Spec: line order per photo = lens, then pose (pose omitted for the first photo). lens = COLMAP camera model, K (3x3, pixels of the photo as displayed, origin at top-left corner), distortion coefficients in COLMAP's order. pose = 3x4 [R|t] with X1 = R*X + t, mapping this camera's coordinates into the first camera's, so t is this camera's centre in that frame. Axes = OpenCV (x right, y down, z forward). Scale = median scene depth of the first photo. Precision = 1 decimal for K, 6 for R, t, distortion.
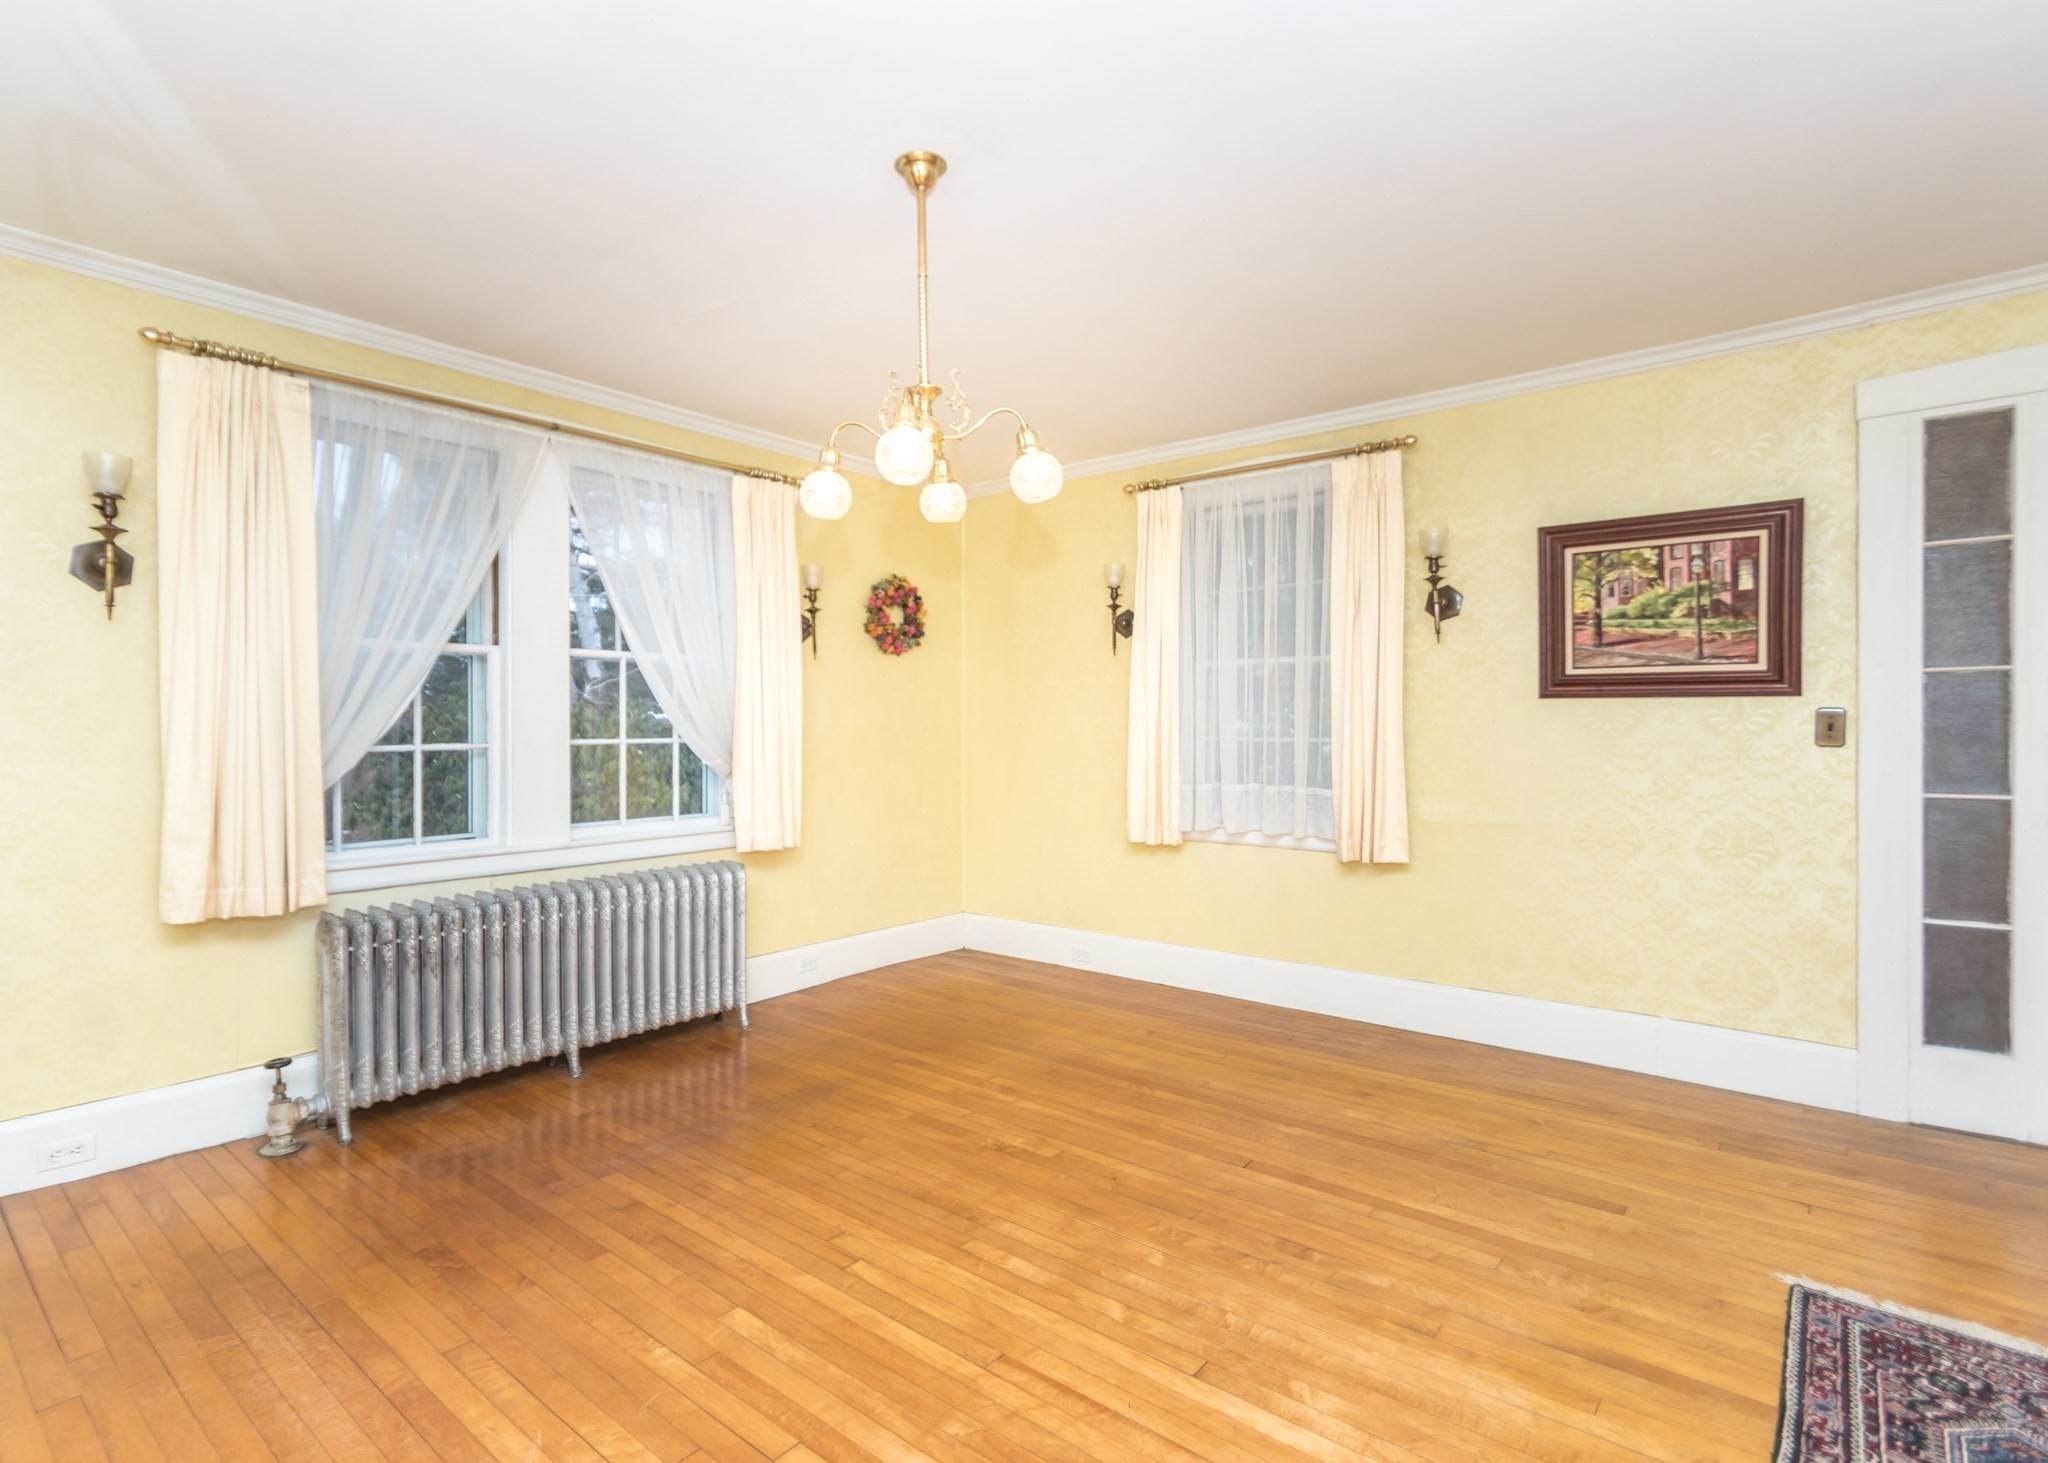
lens RADIAL K [[971.9, 0, 986.0], [0, 971.9, 717.9], [0, 0, 1]] dist [-0.000362, 0.024942]
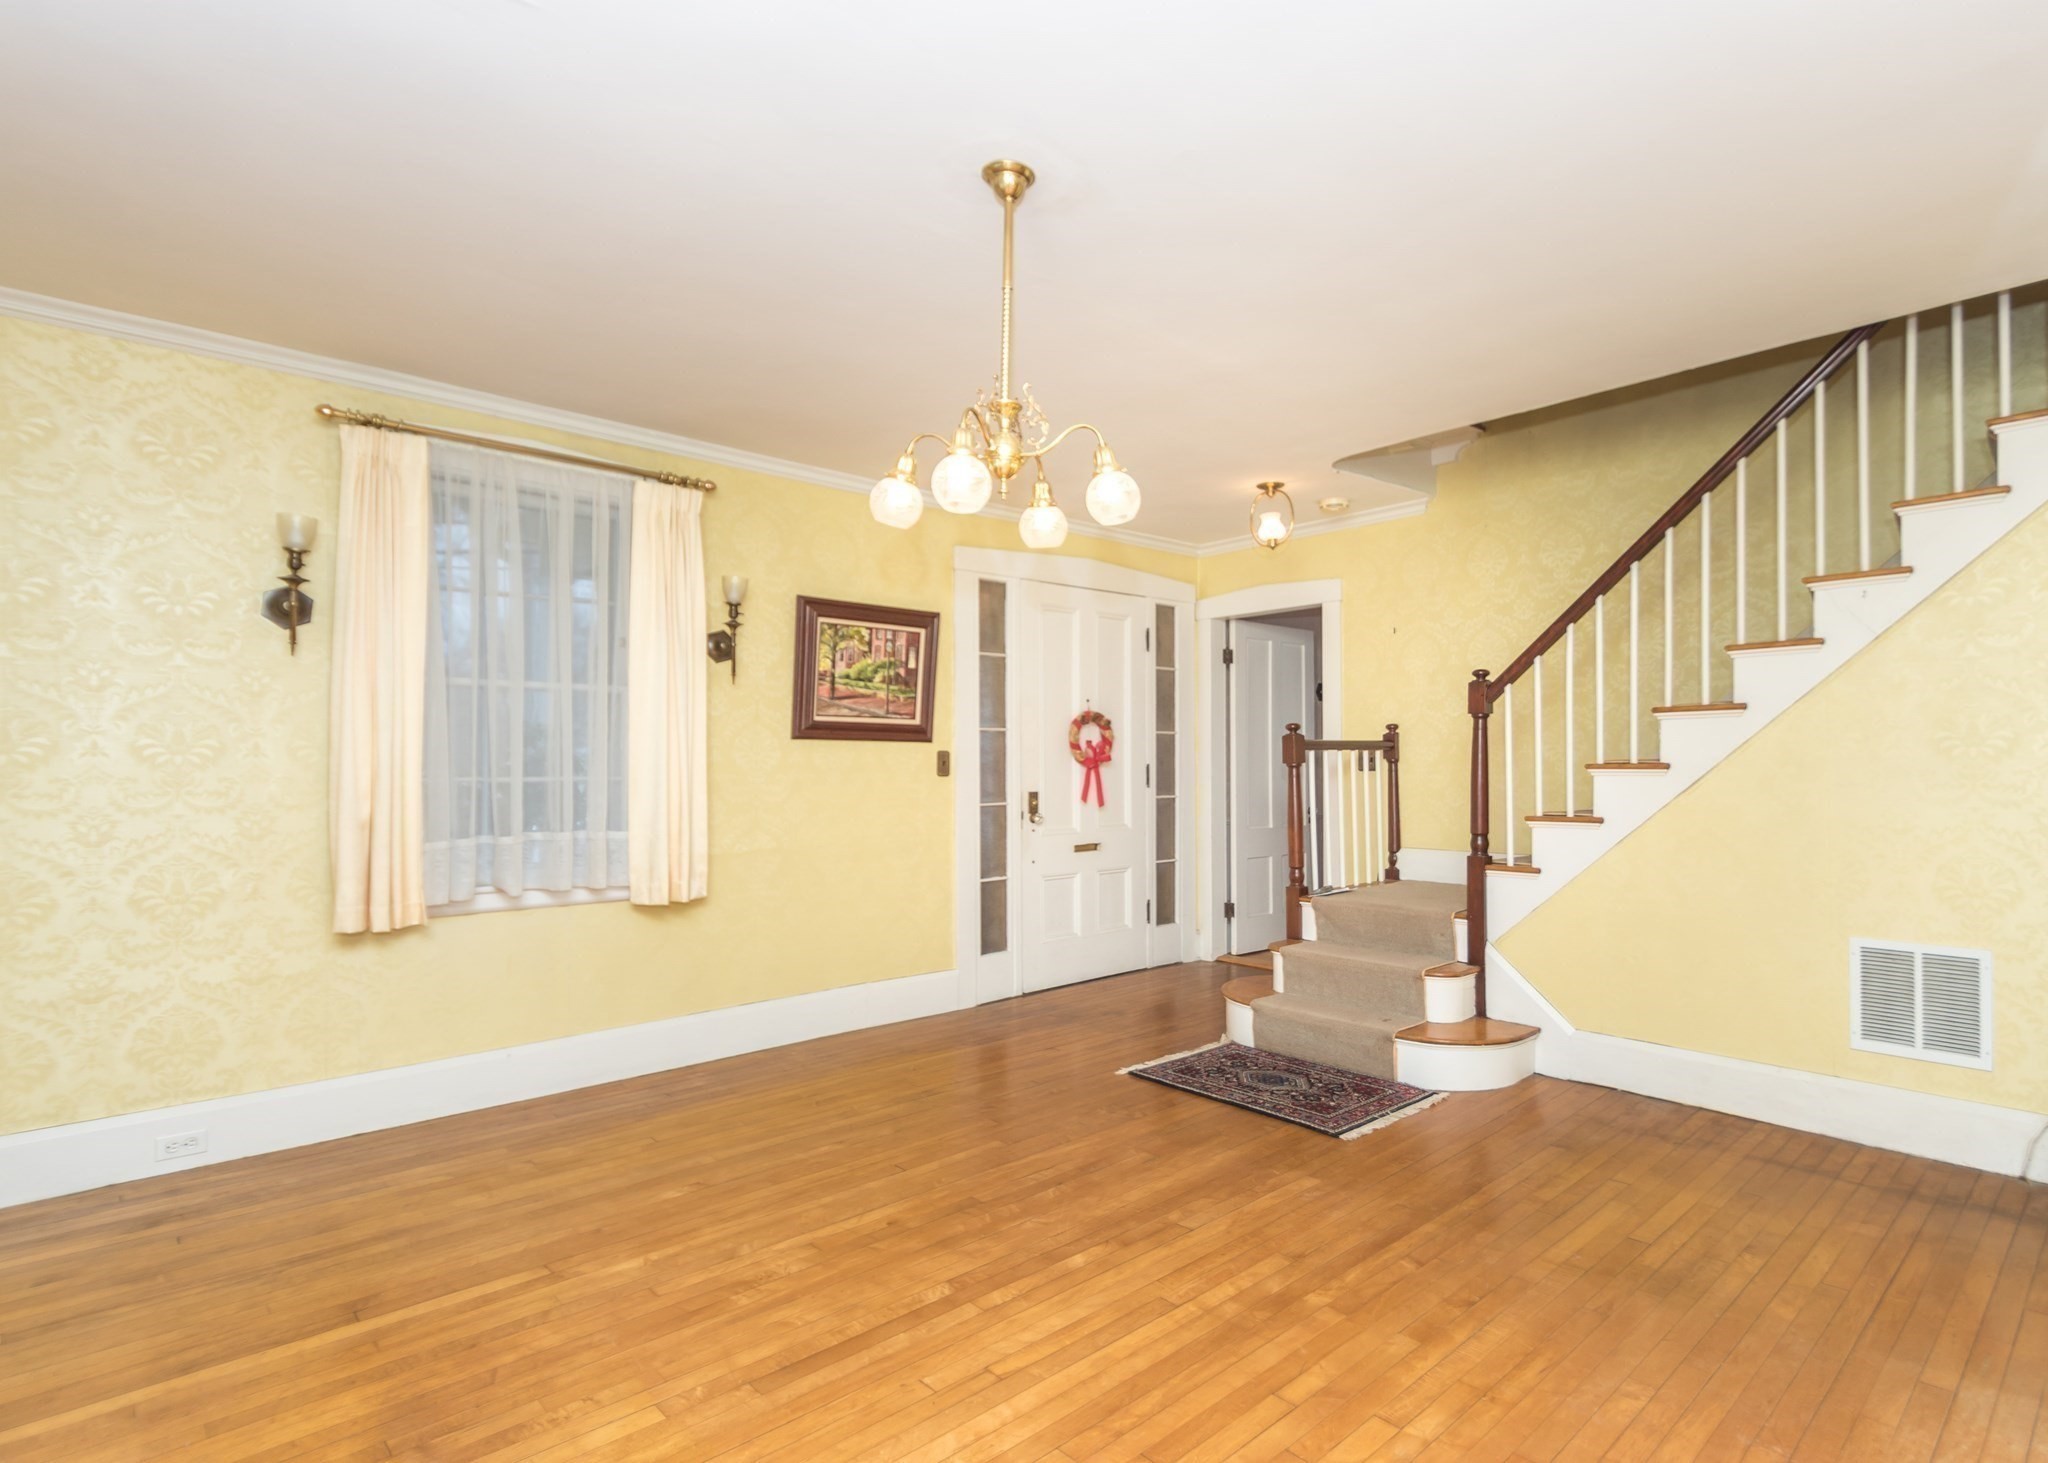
lens RADIAL K [[1018.1, 0, 1098.0], [0, 1018.1, 728.9], [0, 0, 1]] dist [0.000901, -0.000301]
pose [[0.133775, 0.030170, 0.990552, -0.648209], [-0.010486, 0.999524, -0.029027, -0.000672], [-0.990956, -0.006504, 0.134027, 0.507649]]
